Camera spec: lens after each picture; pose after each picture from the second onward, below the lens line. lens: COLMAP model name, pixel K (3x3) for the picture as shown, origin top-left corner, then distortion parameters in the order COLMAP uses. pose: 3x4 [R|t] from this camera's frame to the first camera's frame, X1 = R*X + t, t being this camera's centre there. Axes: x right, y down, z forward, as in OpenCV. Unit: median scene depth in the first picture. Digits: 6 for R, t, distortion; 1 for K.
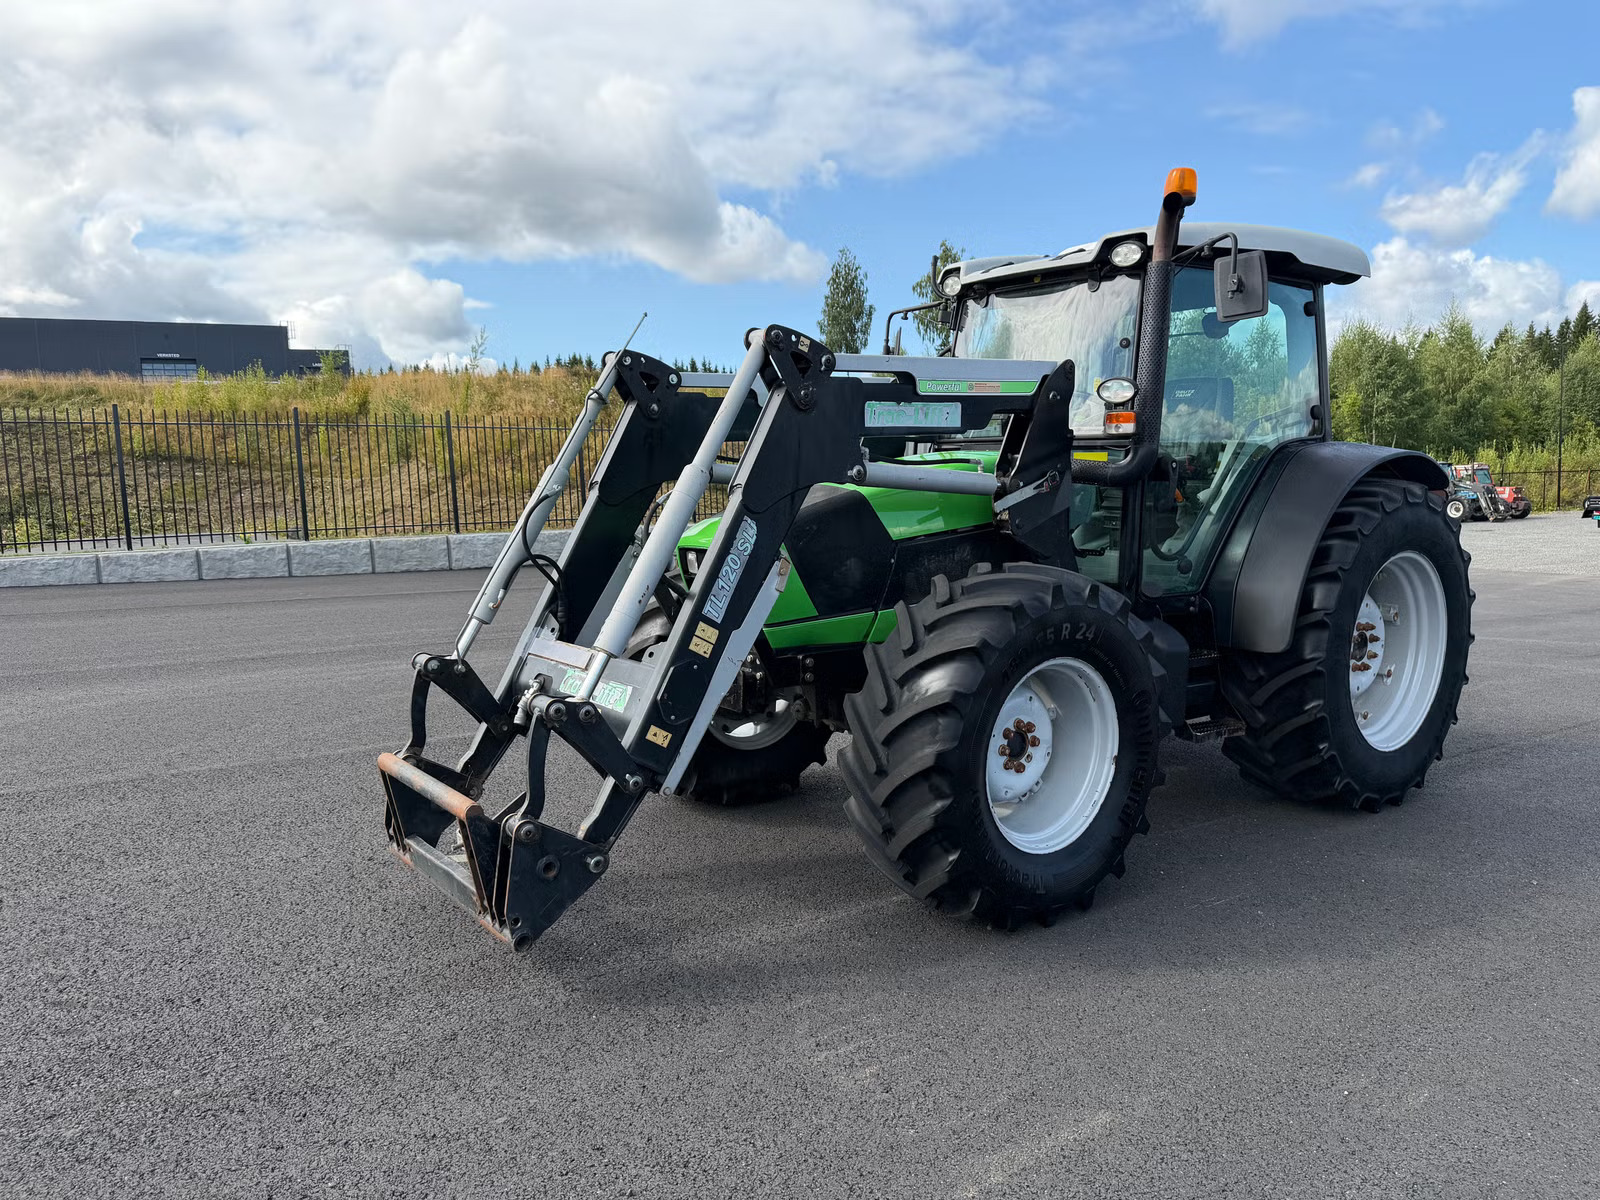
lens RADIAL K [[1111.9, 0, 802.4], [0, 1111.9, 601.8], [0, 0, 1]] dist [0.050723, -0.055913]
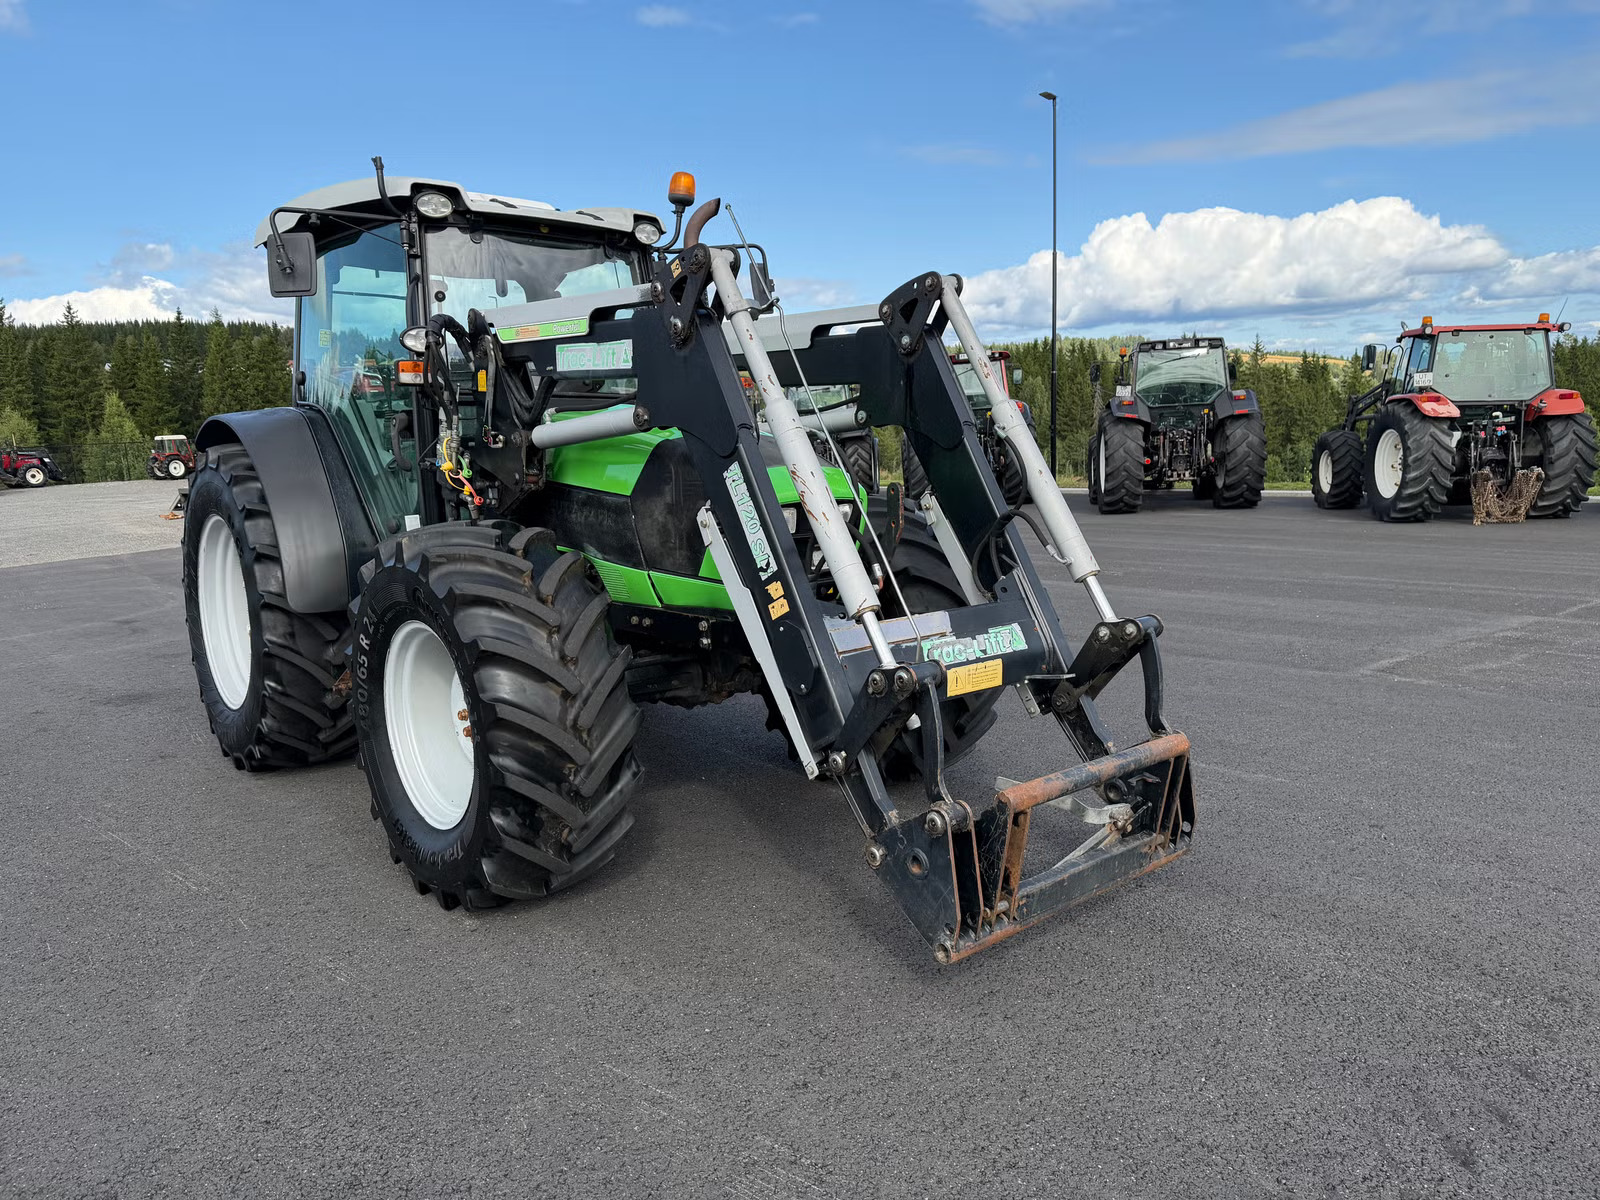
lens RADIAL K [[1127.2, 0, 798.5], [0, 1127.2, 595.0], [0, 0, 1]] dist [0.041546, -0.047922]
pose [[-0.050730, -0.126247, 0.990701, -0.873818], [0.145215, 0.980504, 0.132383, -0.083826], [-0.988099, 0.150581, -0.031408, 0.934250]]
